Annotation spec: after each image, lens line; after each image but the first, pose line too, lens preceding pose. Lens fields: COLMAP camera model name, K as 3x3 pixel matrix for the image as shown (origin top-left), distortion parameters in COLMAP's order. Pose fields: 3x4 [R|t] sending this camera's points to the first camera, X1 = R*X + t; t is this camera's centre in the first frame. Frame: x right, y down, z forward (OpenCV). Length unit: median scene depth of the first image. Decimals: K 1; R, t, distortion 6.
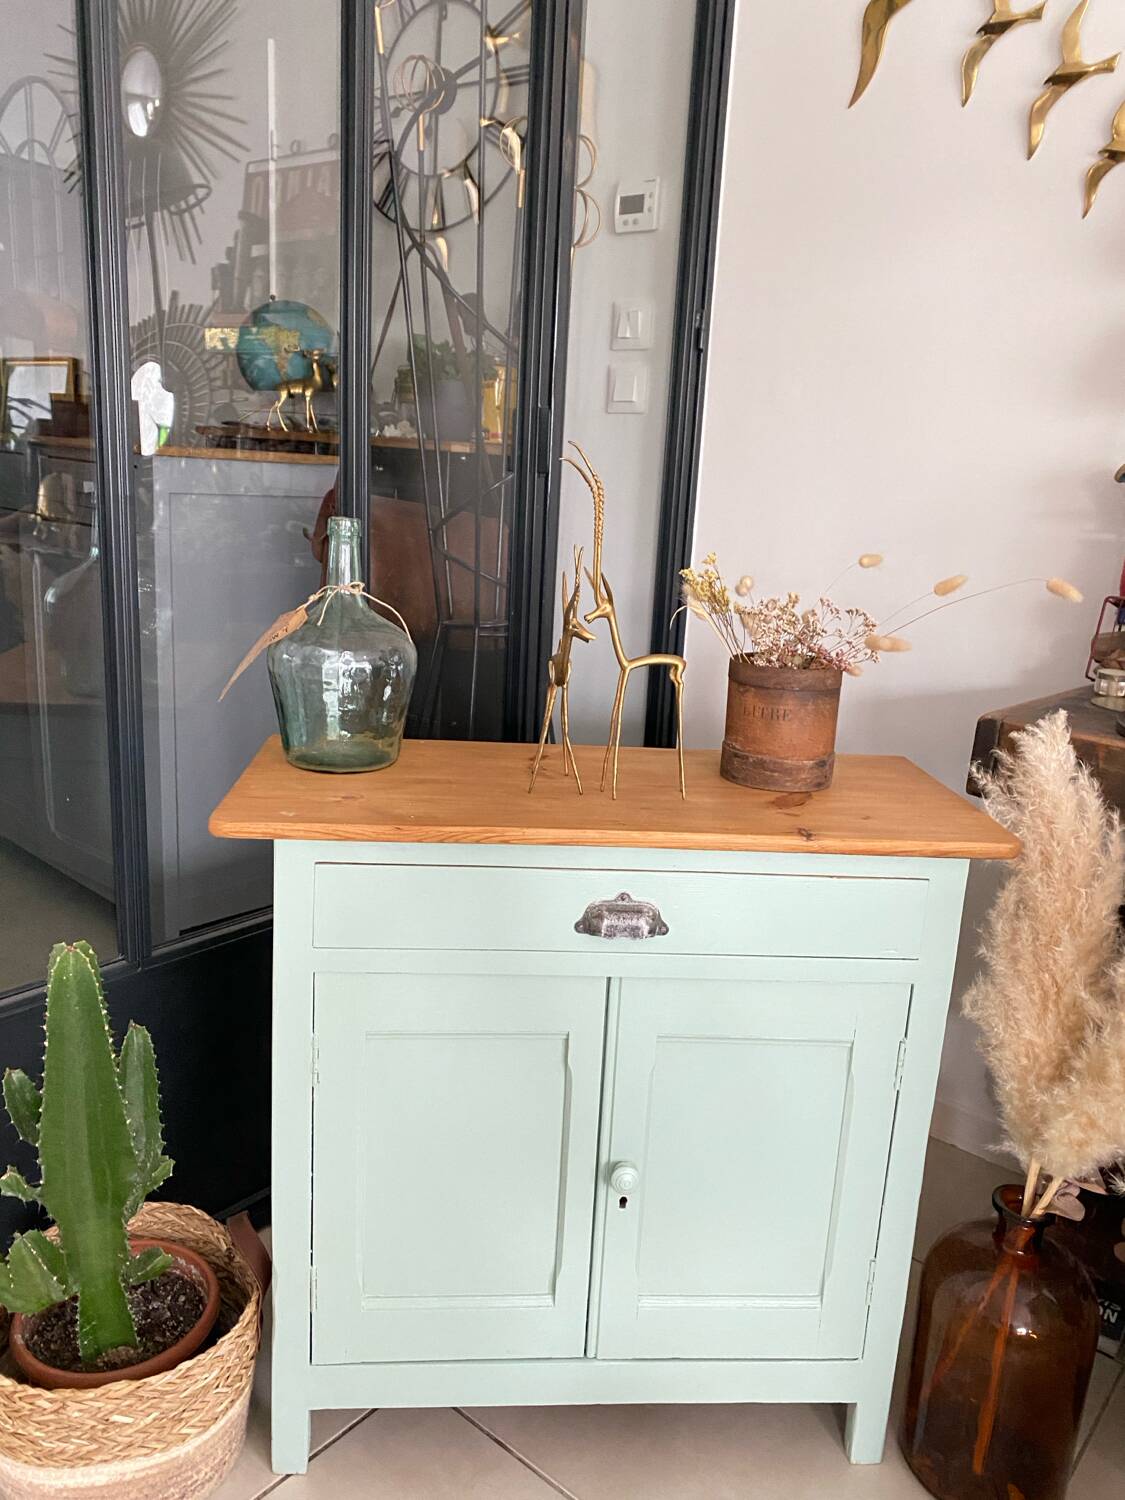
lens RADIAL K [[1140.0, 0, 561.5], [0, 1140.0, 747.3], [0, 0, 1]] dist [0.023094, -0.011331]
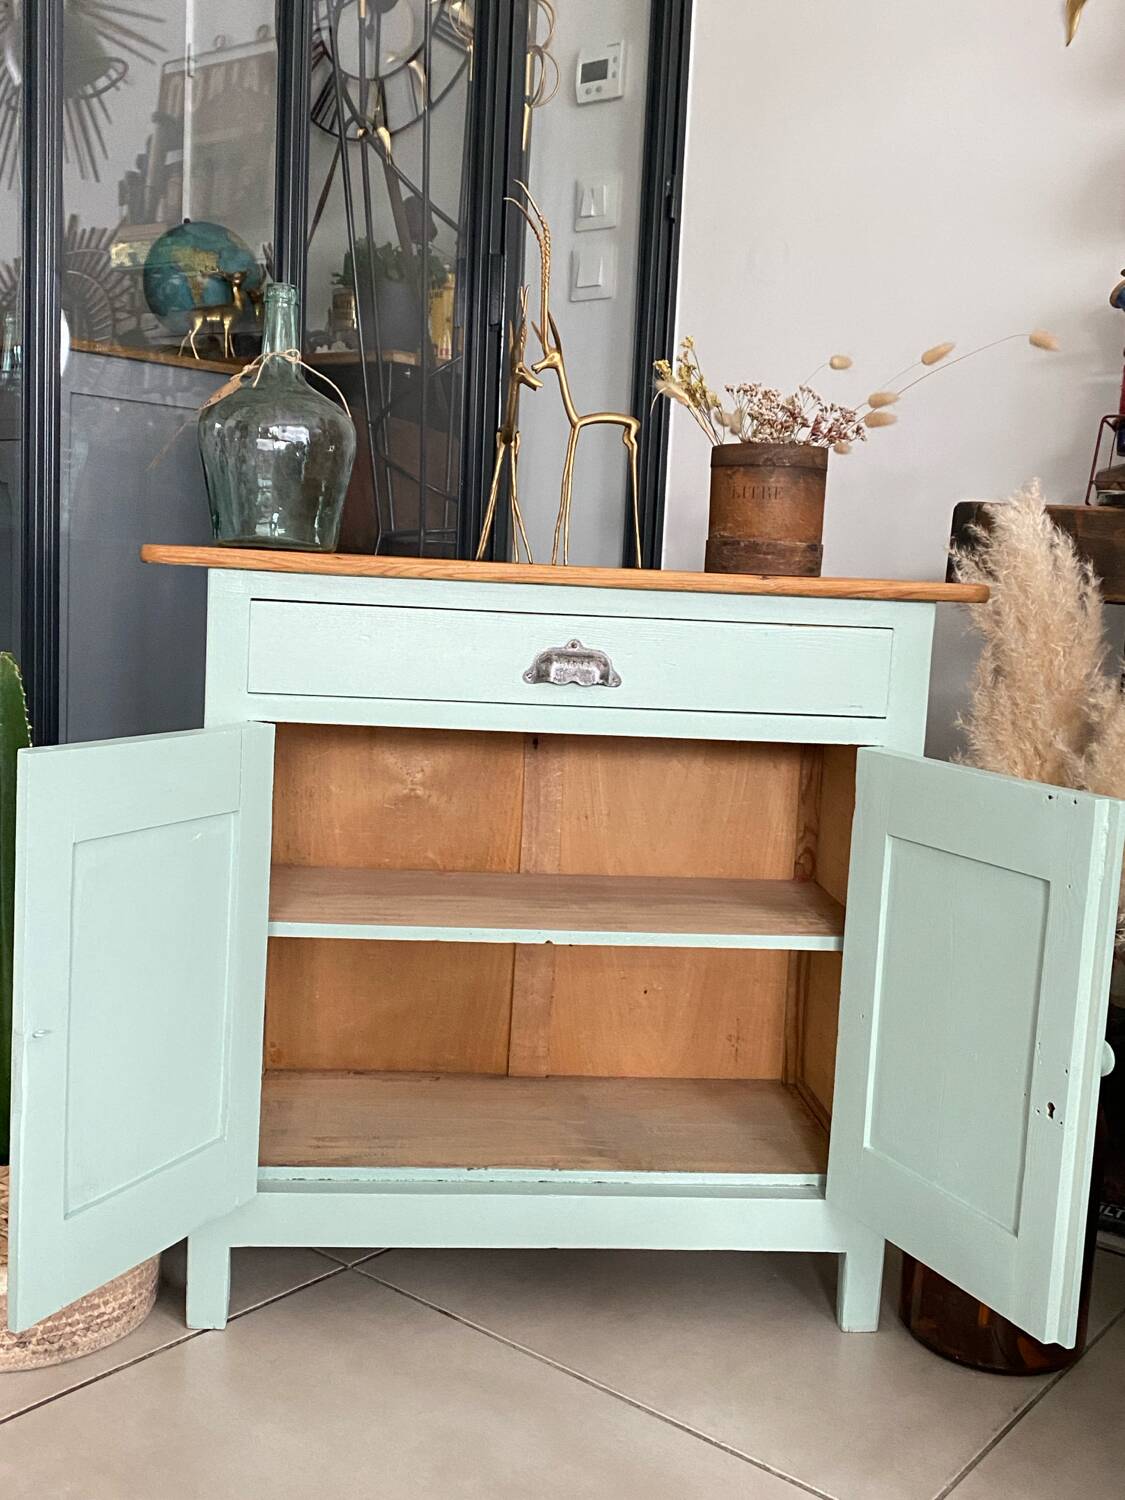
lens RADIAL K [[1503.5, 0, 553.5], [0, 1503.5, 746.4], [0, 0, 1]] dist [0.023749, 0.000000]
pose [[0.999919, -0.005877, 0.011264, 0.020001], [0.007141, 0.993259, -0.115695, 0.318361], [-0.010508, 0.115766, 0.993221, -0.206699]]
